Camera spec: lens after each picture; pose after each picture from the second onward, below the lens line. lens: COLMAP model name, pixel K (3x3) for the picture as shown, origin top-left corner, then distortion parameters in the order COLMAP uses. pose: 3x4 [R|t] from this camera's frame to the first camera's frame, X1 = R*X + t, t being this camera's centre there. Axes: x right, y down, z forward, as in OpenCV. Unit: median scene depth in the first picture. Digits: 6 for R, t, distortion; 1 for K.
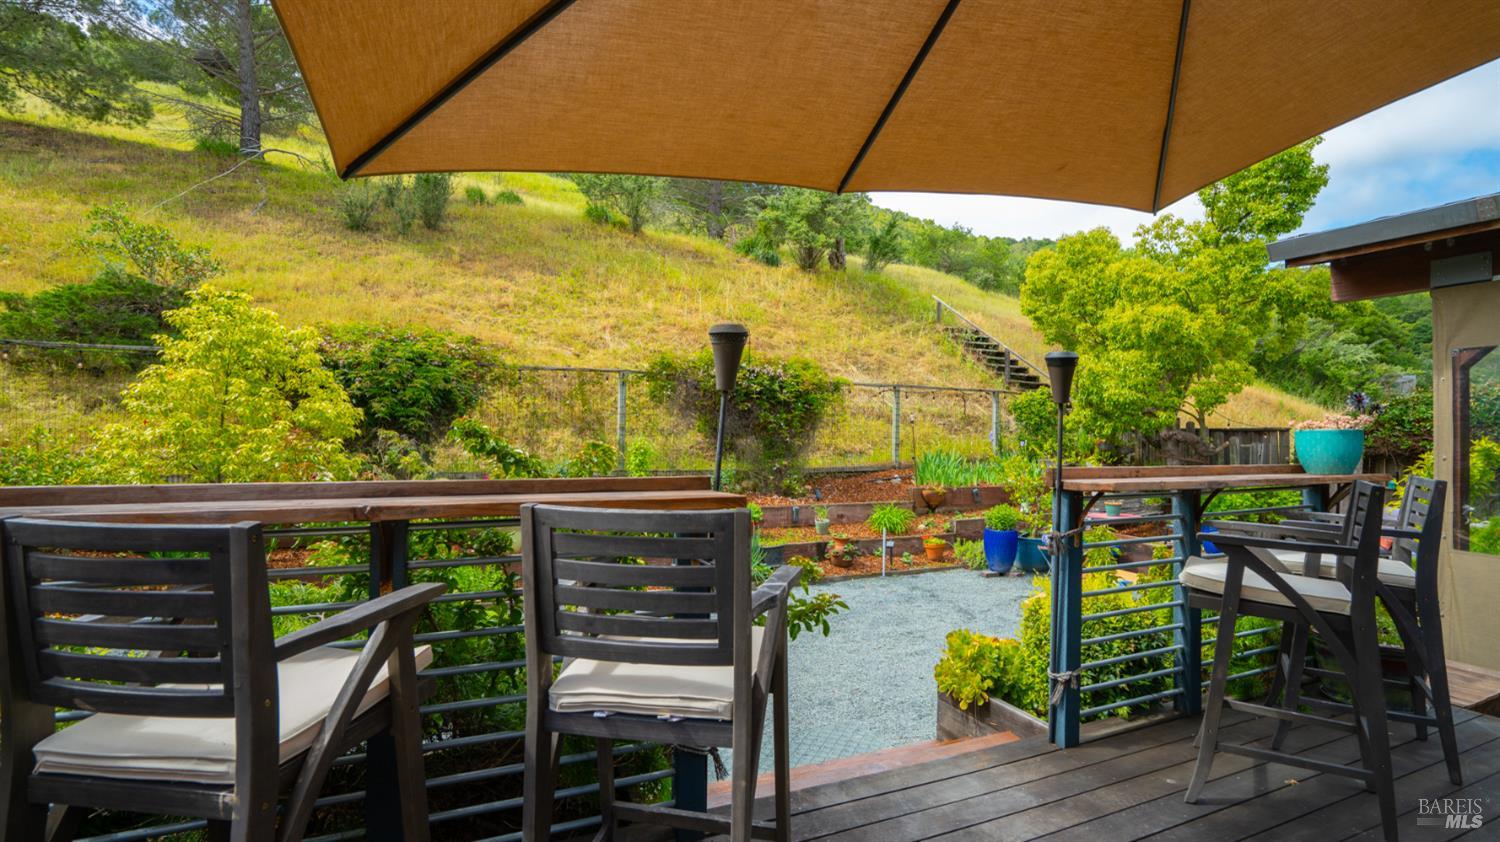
lens RADIAL K [[688.6, 0, 747.3], [0, 688.6, 425.0], [0, 0, 1]] dist [-0.063434, 0.024709]
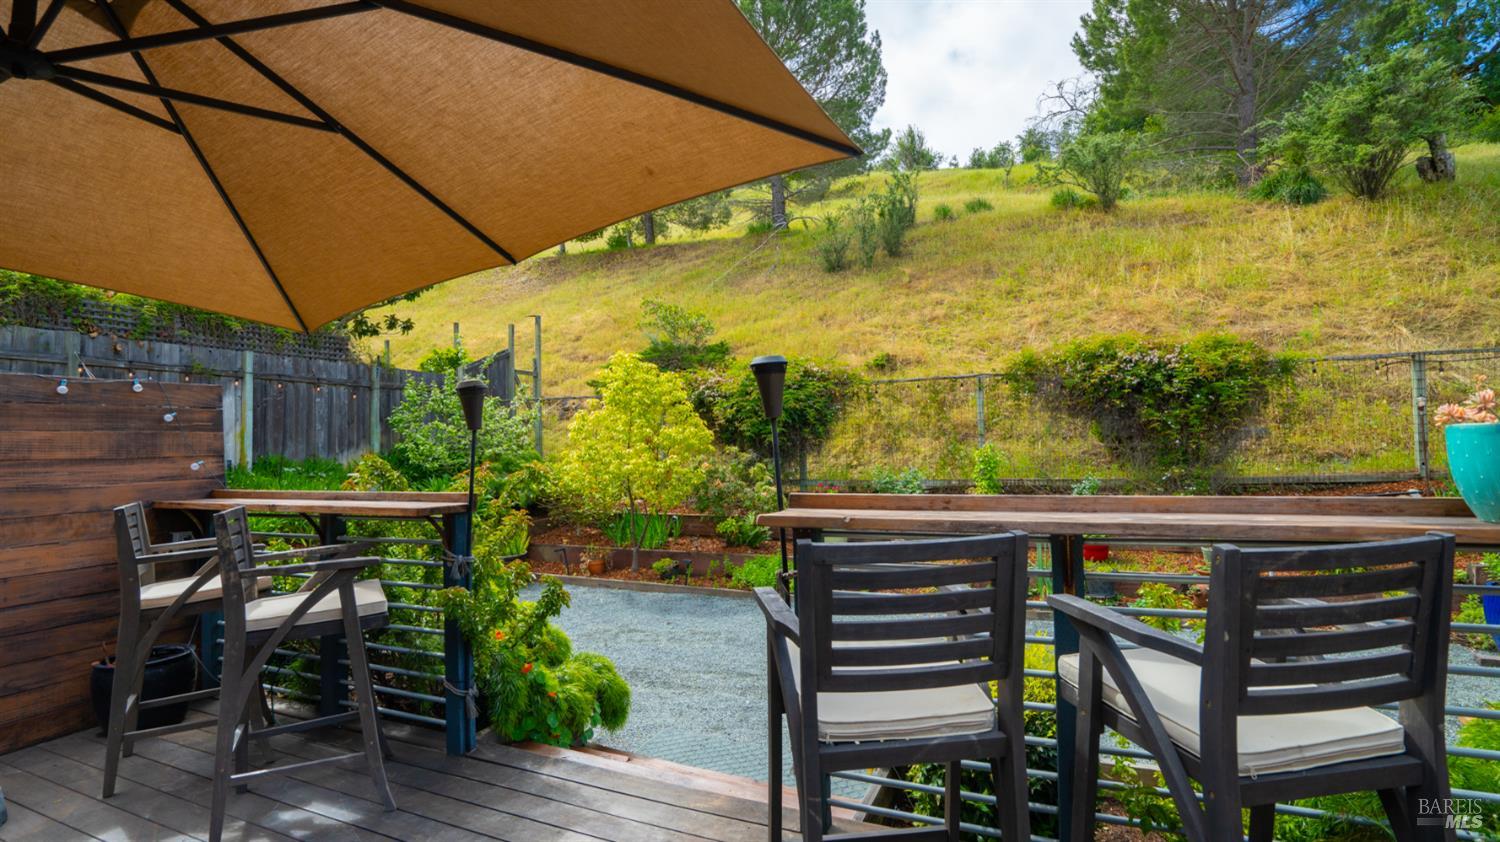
lens RADIAL K [[688.6, 0, 747.3], [0, 688.6, 425.0], [0, 0, 1]] dist [-0.063434, 0.024709]
pose [[0.671661, -0.043363, -0.739588, 0.267641], [0.041073, 0.998930, -0.021267, -0.001815], [0.739719, -0.016093, 0.672724, 0.099452]]
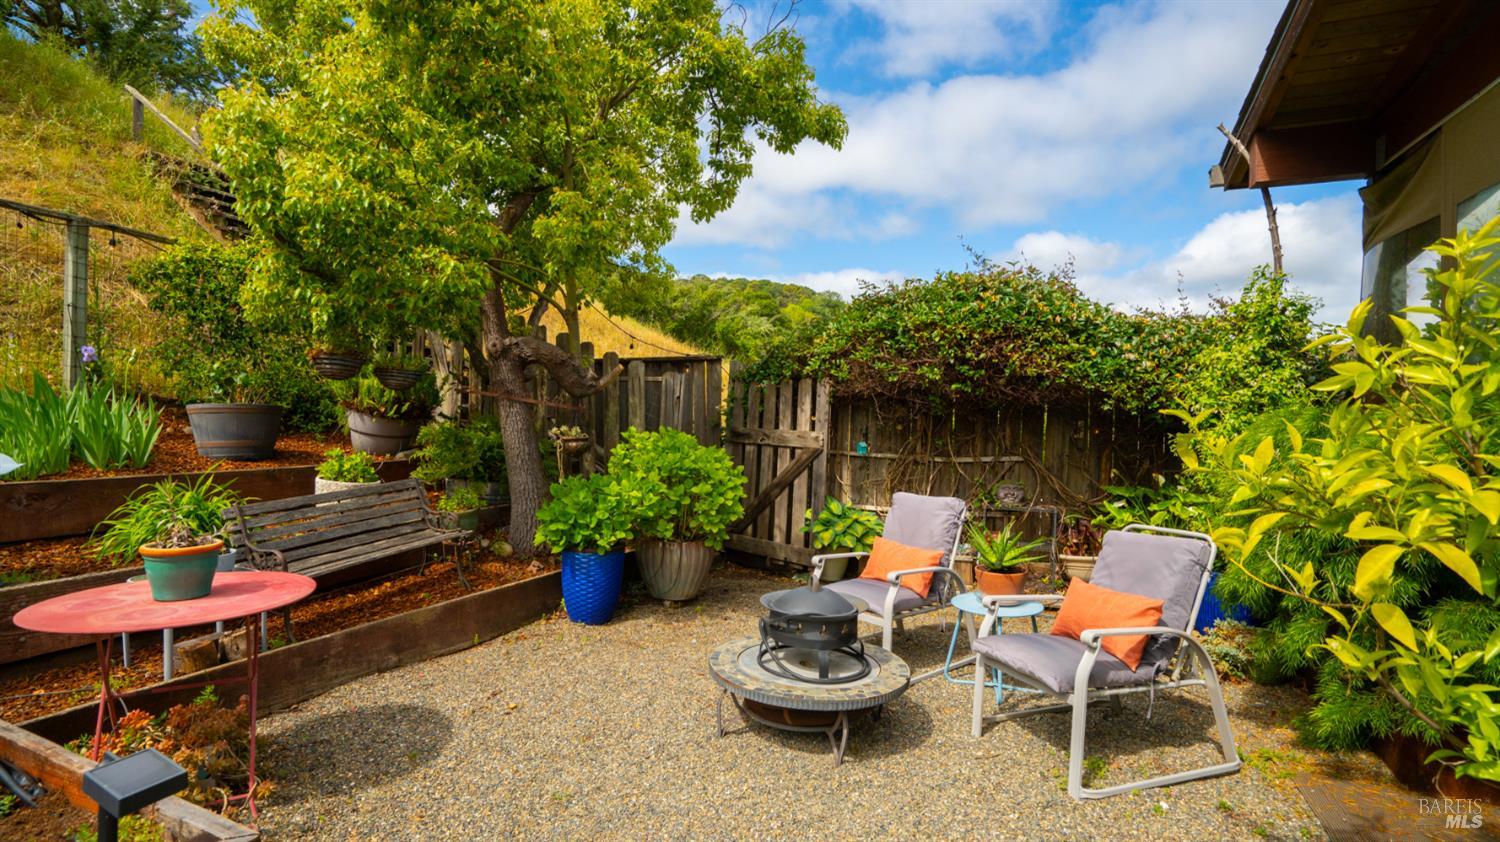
lens RADIAL K [[688.6, 0, 747.3], [0, 688.6, 425.0], [0, 0, 1]] dist [-0.063434, 0.024709]
pose [[0.732098, -0.004860, 0.681182, 0.441462], [-0.014634, 0.999632, 0.022860, 0.053032], [-0.681042, -0.026704, 0.731757, 0.571883]]
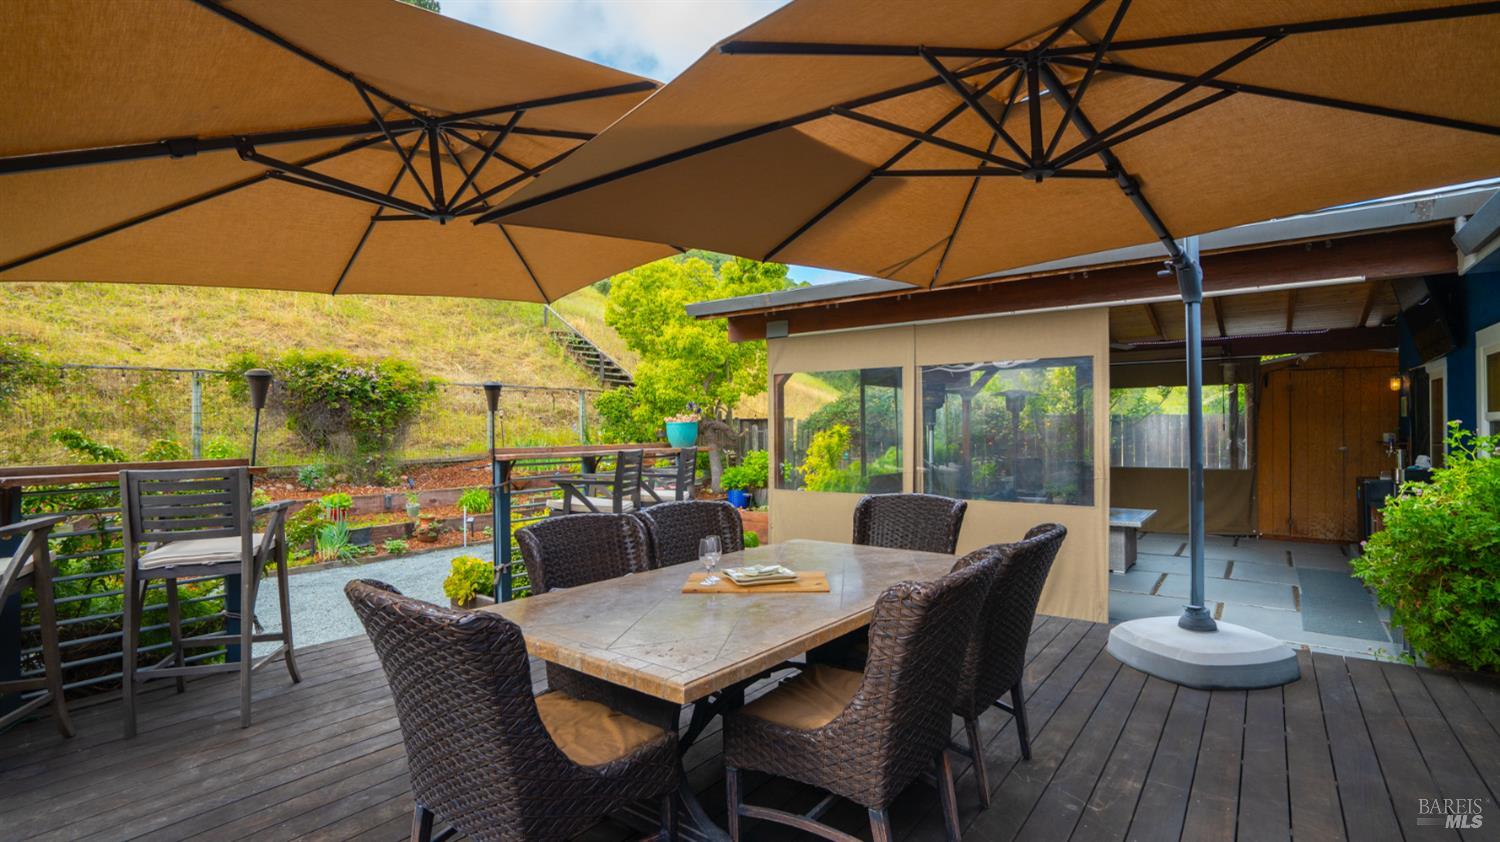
lens RADIAL K [[688.6, 0, 747.3], [0, 688.6, 425.0], [0, 0, 1]] dist [-0.063434, 0.024709]
pose [[0.876628, -0.018512, 0.480812, 0.047132], [0.012563, 0.999800, 0.015589, -0.003656], [-0.481005, -0.007626, 0.876685, -0.210921]]
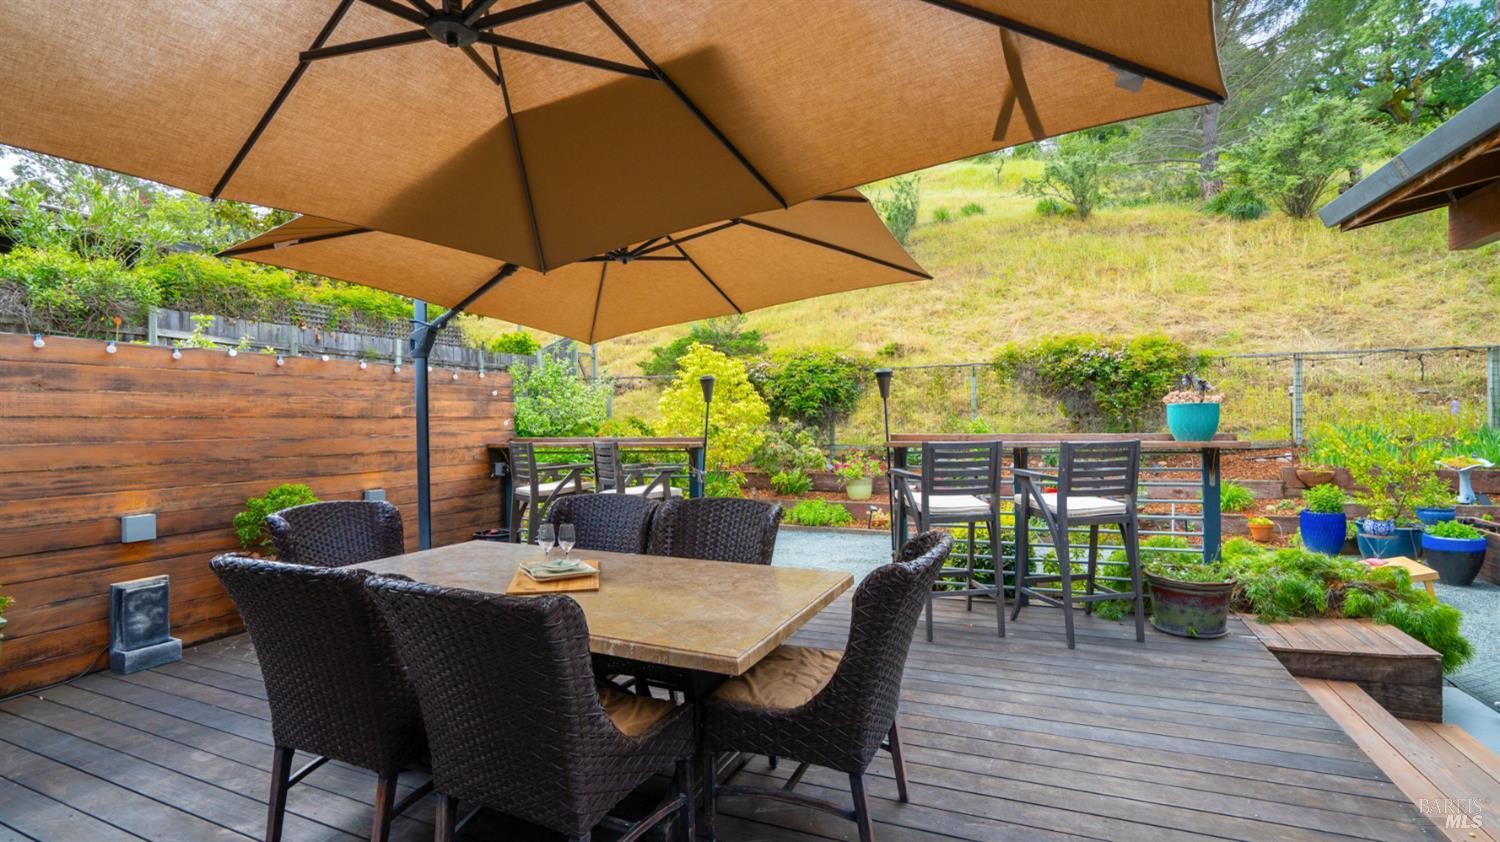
lens RADIAL K [[688.6, 0, 747.3], [0, 688.6, 425.0], [0, 0, 1]] dist [-0.063434, 0.024709]
pose [[0.685289, -0.011863, -0.728175, 0.379893], [0.031868, 0.999398, 0.013710, 0.000684], [0.727574, -0.032601, 0.685254, -0.123922]]
